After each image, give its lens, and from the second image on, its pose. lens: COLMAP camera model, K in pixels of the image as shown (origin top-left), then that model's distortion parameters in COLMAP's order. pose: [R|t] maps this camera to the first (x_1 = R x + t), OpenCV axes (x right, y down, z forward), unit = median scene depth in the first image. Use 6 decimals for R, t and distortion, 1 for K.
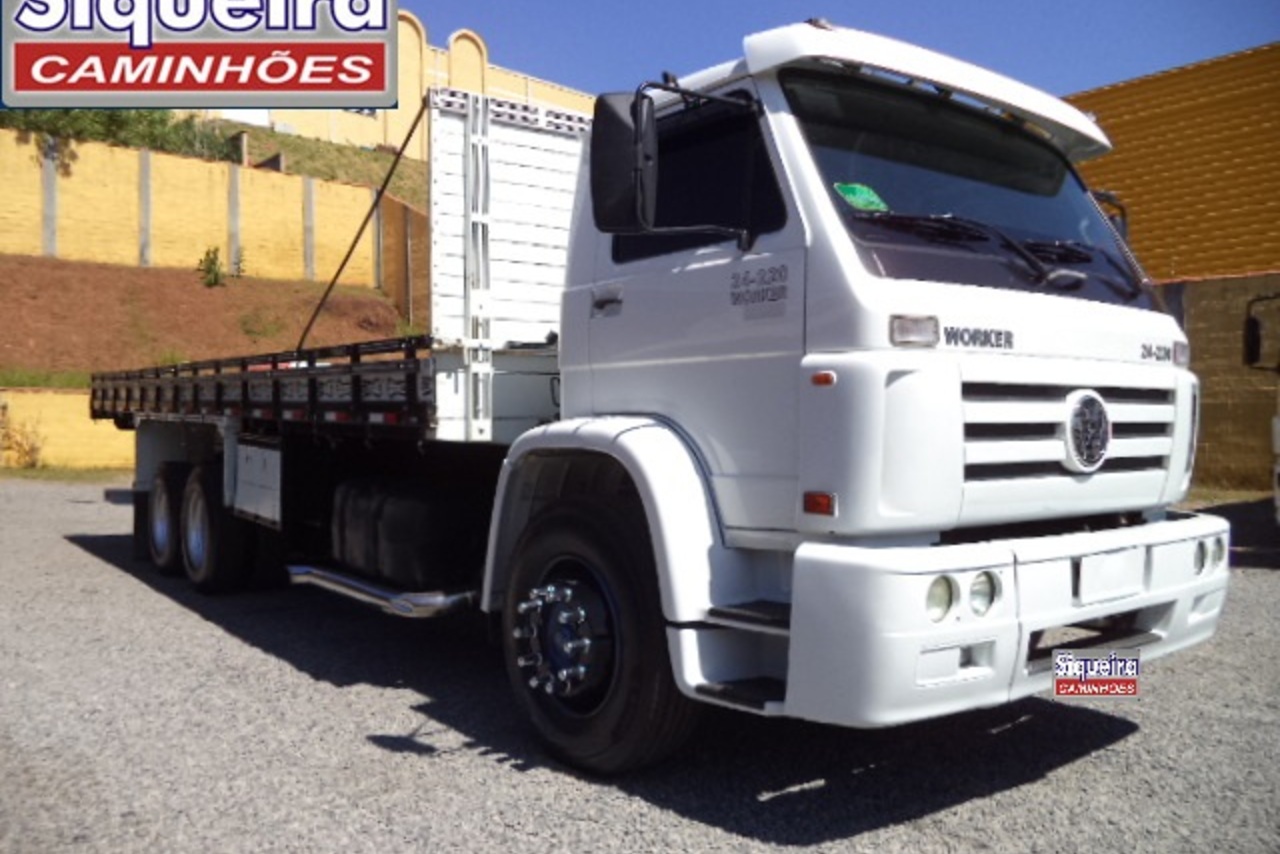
lens RADIAL K [[1017.5, 0, 640.0], [0, 1017.5, 427.0], [0, 0, 1]] dist [-0.040807, 0.003002]
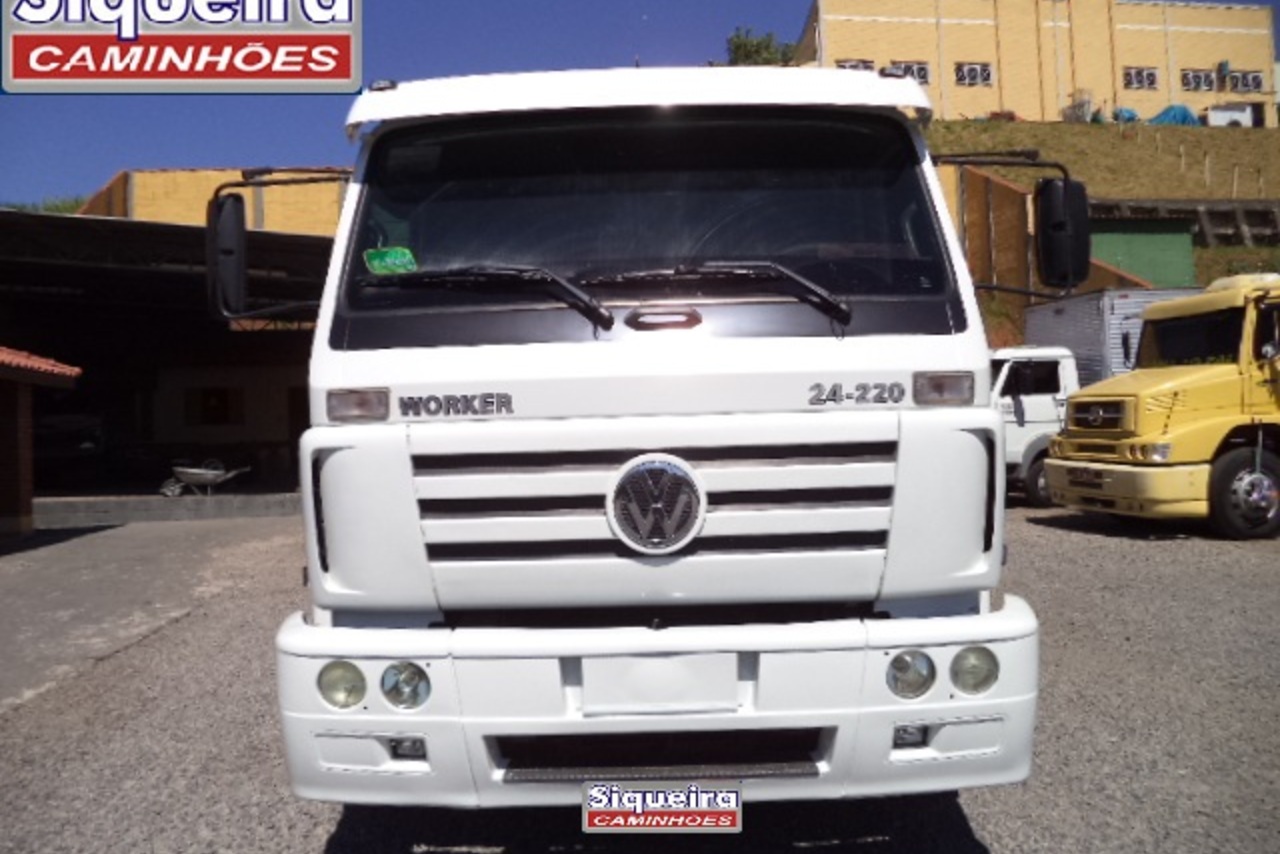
lens RADIAL K [[1017.5, 0, 640.0], [0, 1017.5, 427.0], [0, 0, 1]] dist [-0.040807, 0.003002]
pose [[0.795111, -0.016531, -0.606239, 0.718878], [0.032014, 0.999379, 0.014738, -0.053507], [0.605619, -0.031126, 0.795146, 0.262010]]
